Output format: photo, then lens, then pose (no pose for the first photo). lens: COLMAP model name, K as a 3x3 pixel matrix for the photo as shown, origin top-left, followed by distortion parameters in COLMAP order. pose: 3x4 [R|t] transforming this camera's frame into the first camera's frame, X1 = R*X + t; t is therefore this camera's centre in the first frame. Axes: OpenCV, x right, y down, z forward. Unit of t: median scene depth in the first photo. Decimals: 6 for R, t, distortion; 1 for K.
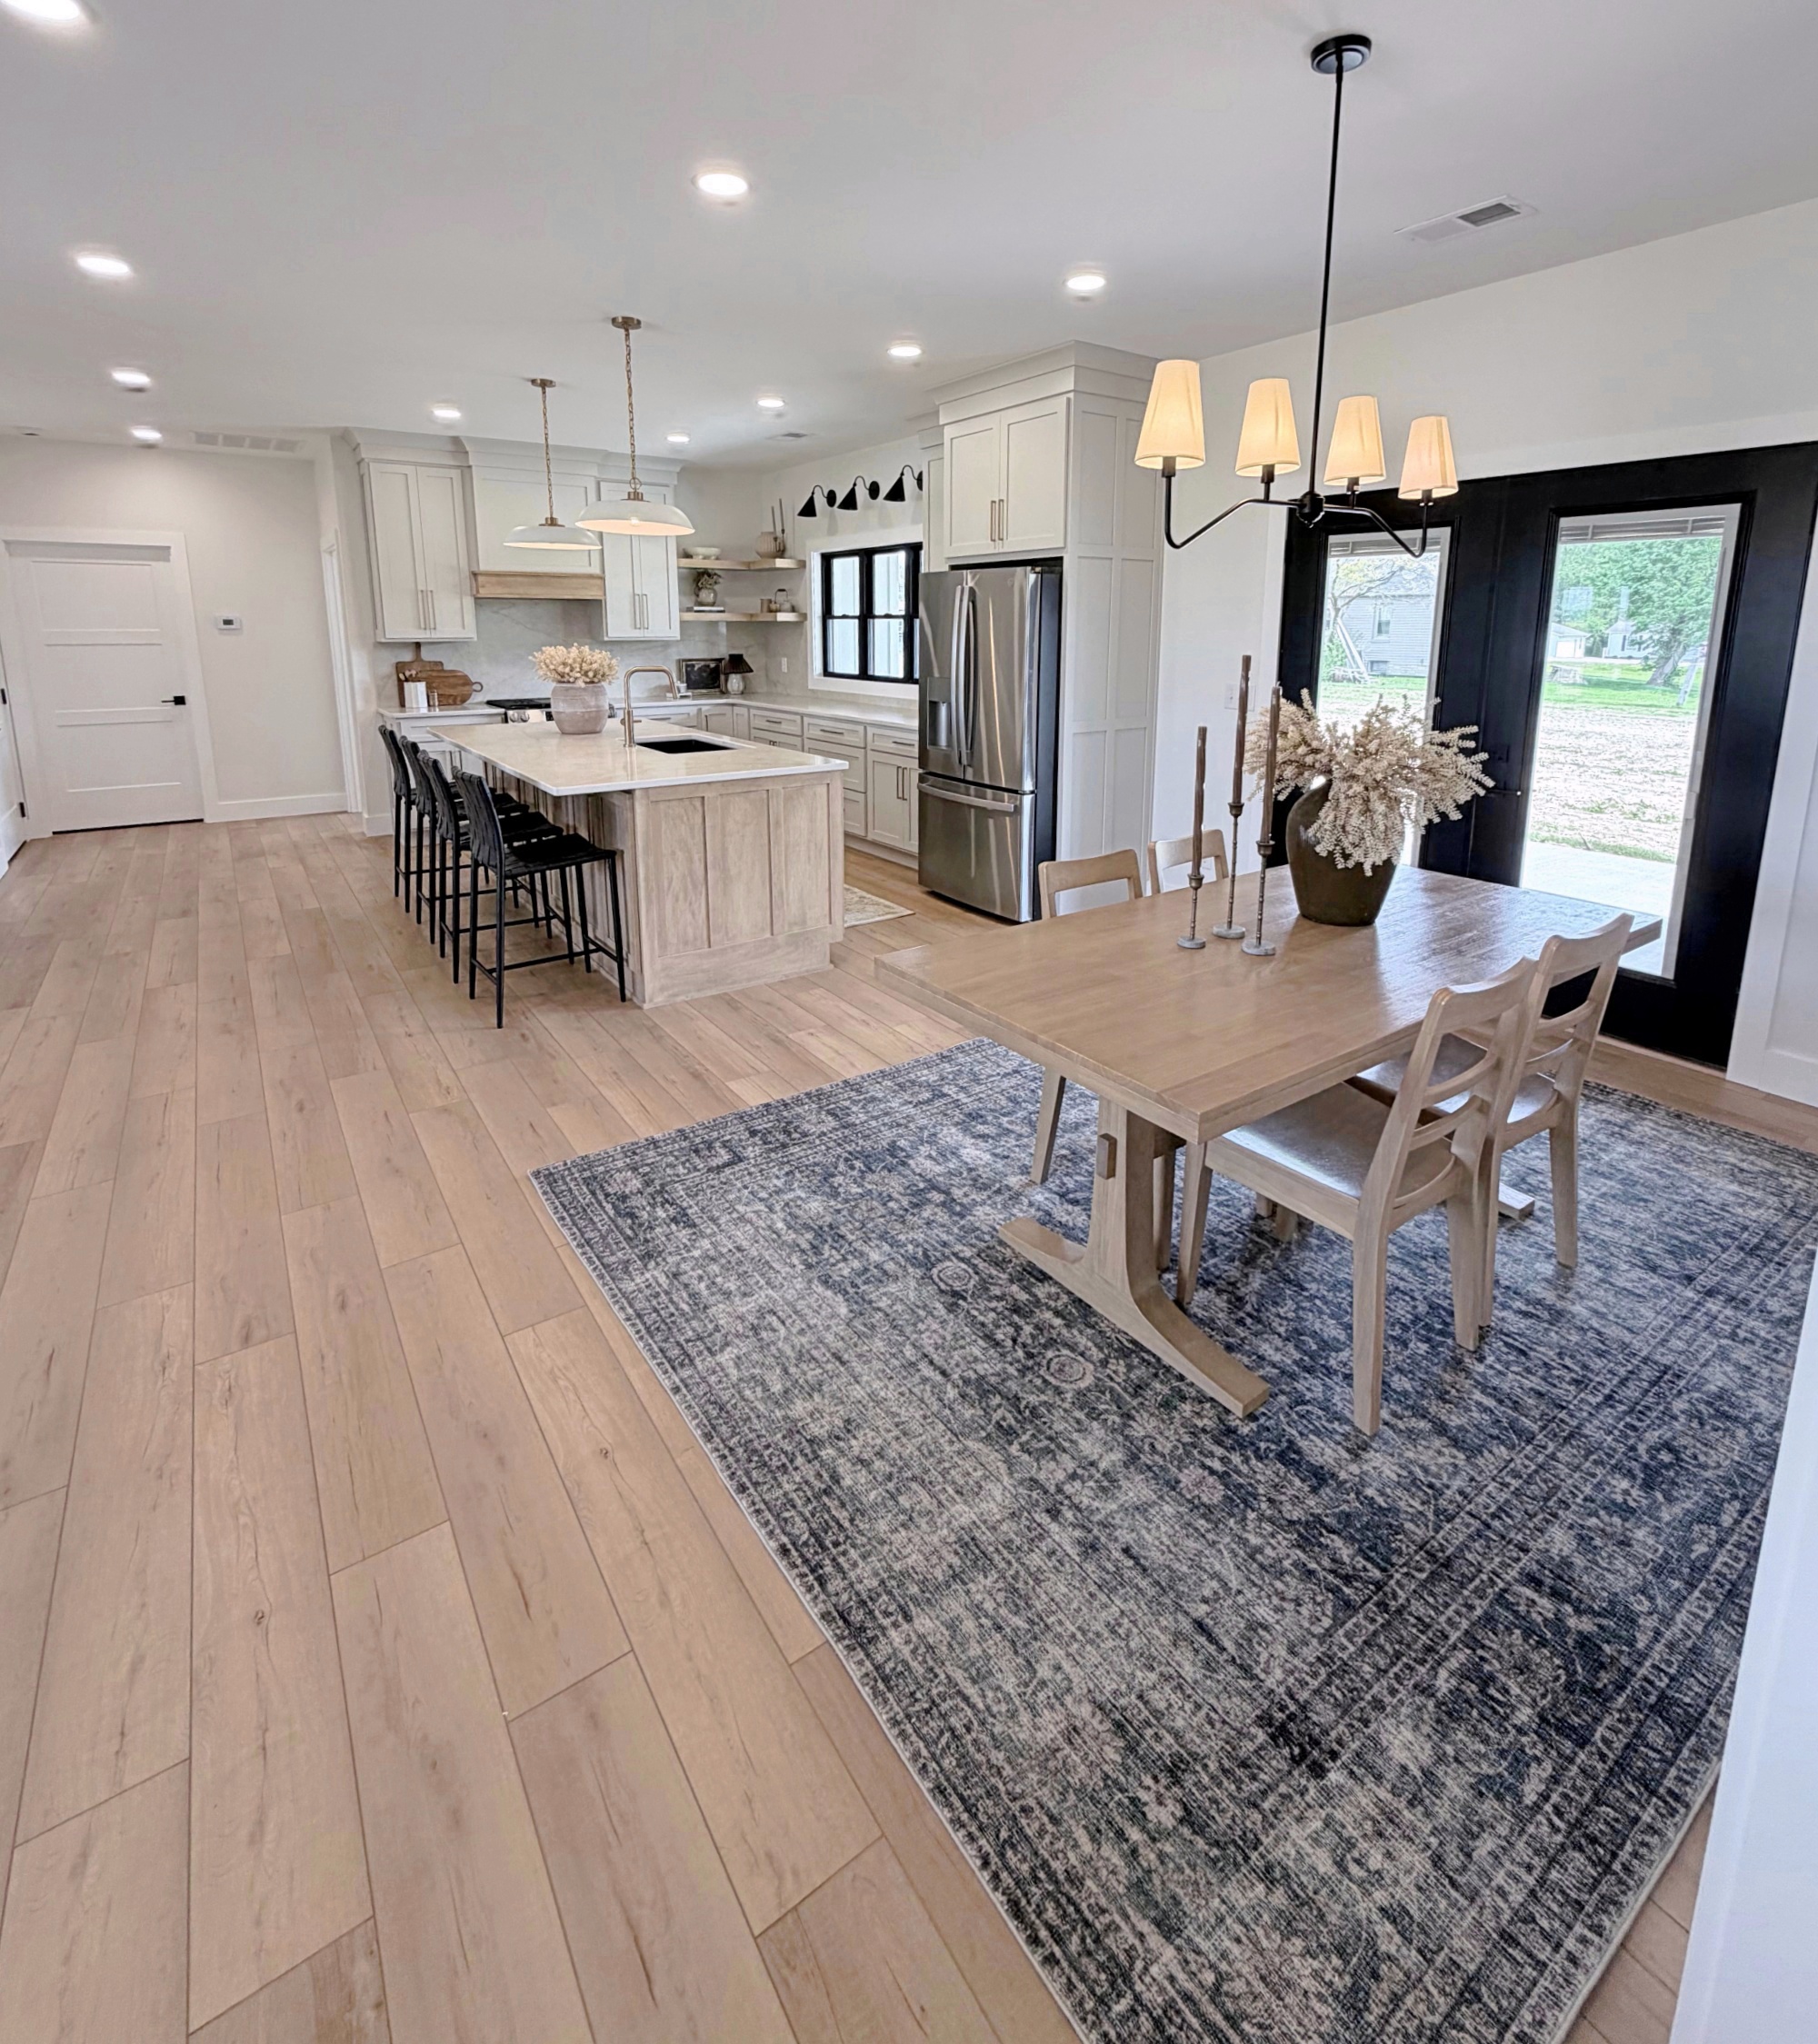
lens RADIAL K [[1016.1, 0, 911.8], [0, 1016.1, 805.9], [0, 0, 1]] dist [0.005603, -0.000199]
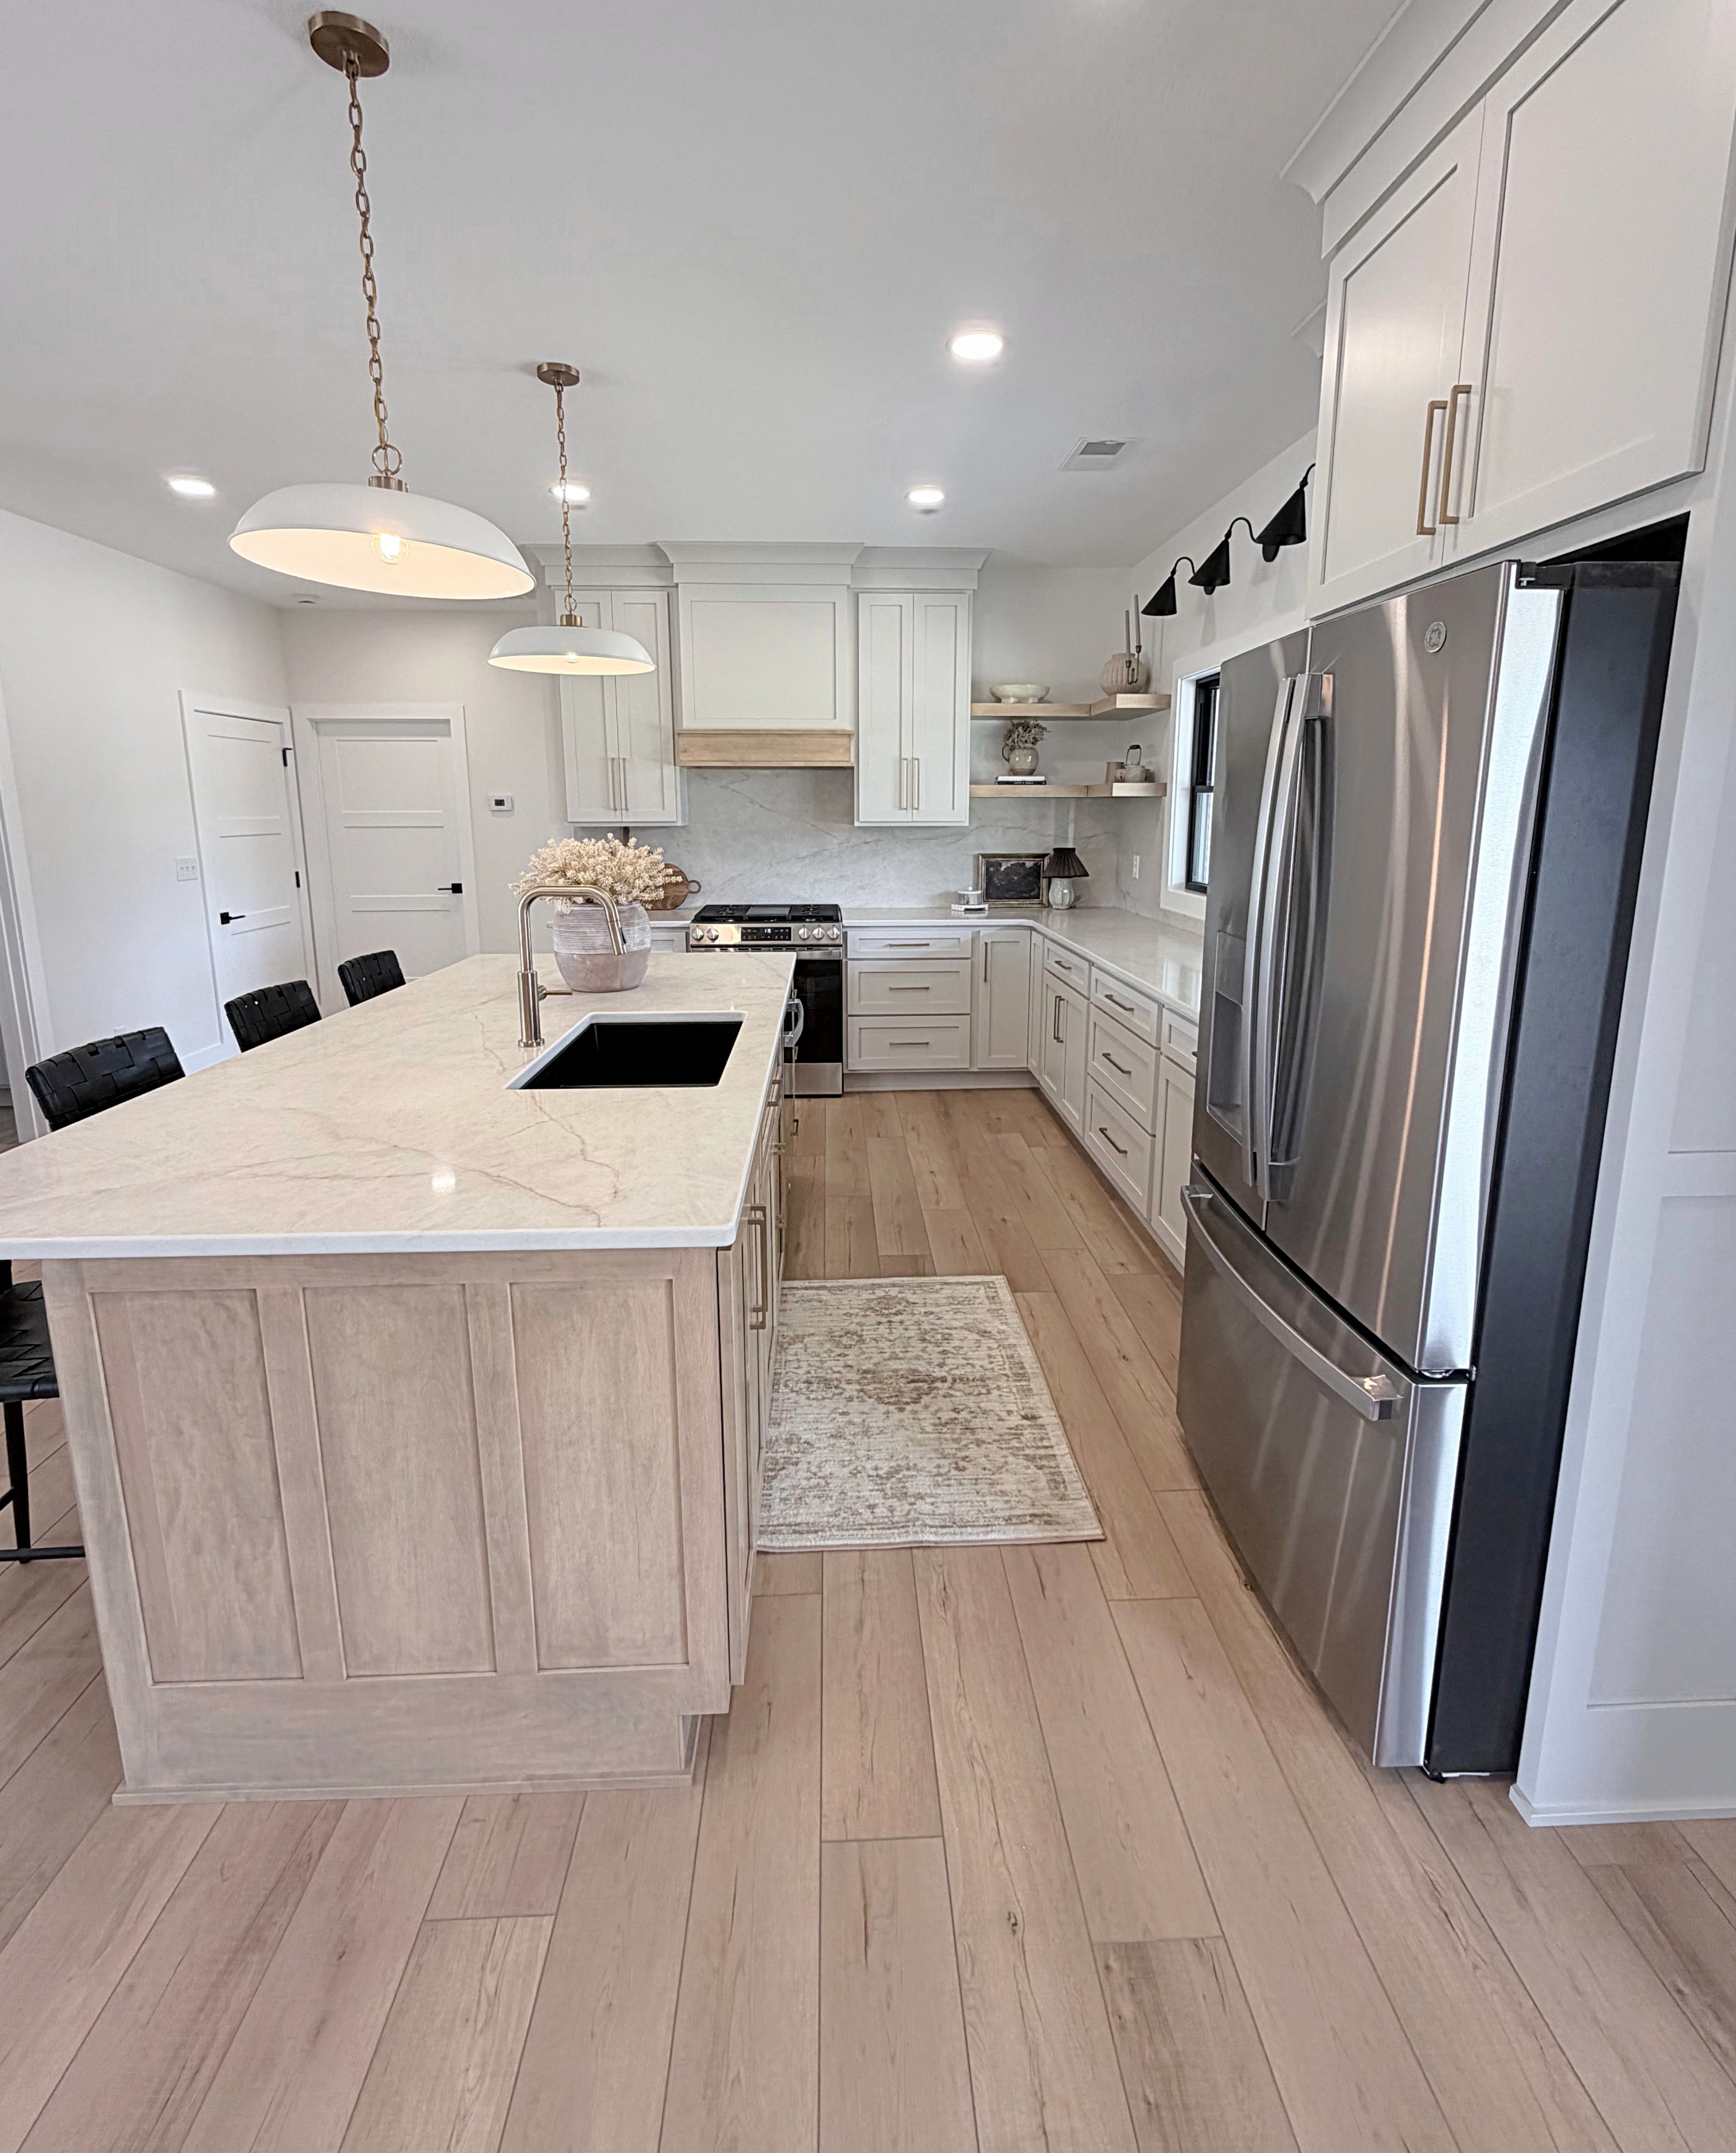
lens RADIAL K [[999.2, 0, 867.5], [0, 999.2, 989.0], [0, 0, 1]] dist [-0.003625, 0.001591]
pose [[0.844232, 0.094164, -0.527642, 0.146078], [-0.091947, 0.995296, 0.030507, -0.144460], [0.528033, 0.022760, 0.848919, 0.841999]]
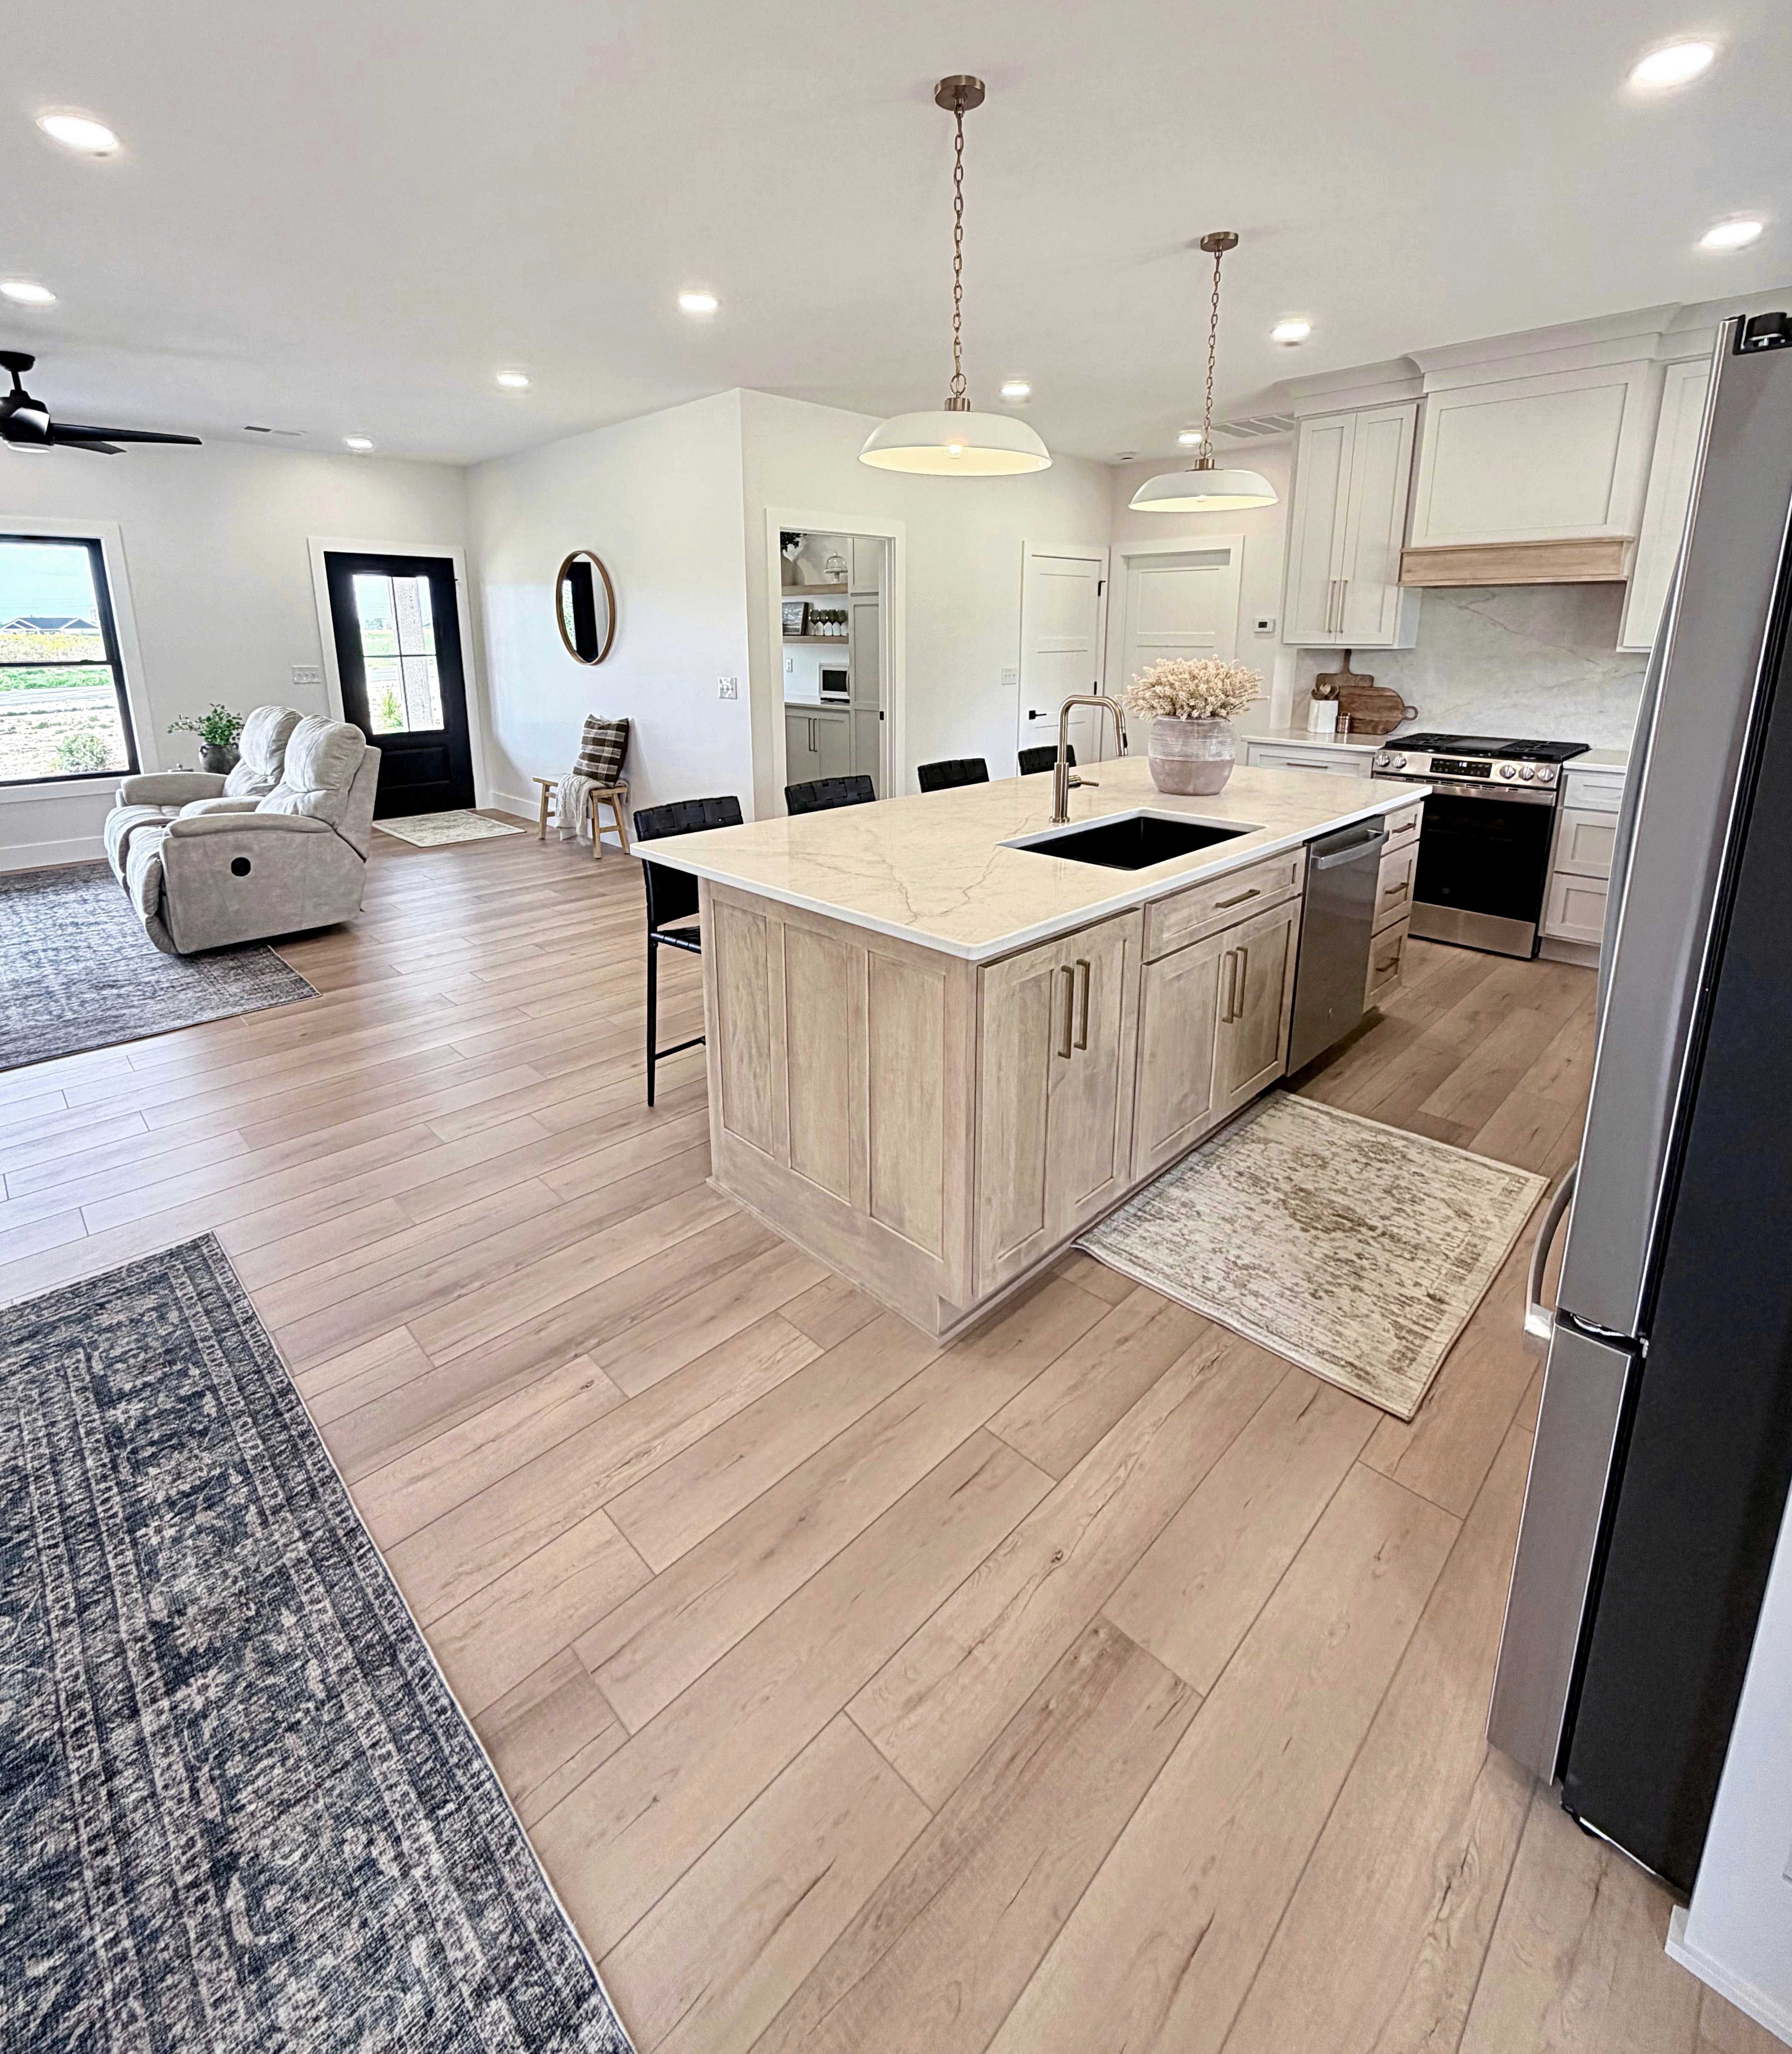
lens RADIAL K [[962.8, 0, 889.6], [0, 962.8, 842.1], [0, 0, 1]] dist [0.001105, -0.000069]
pose [[0.175316, 0.211301, -0.961570, 0.348942], [-0.170002, 0.968522, 0.181834, -0.170511], [0.969724, 0.131590, 0.205719, 0.975395]]
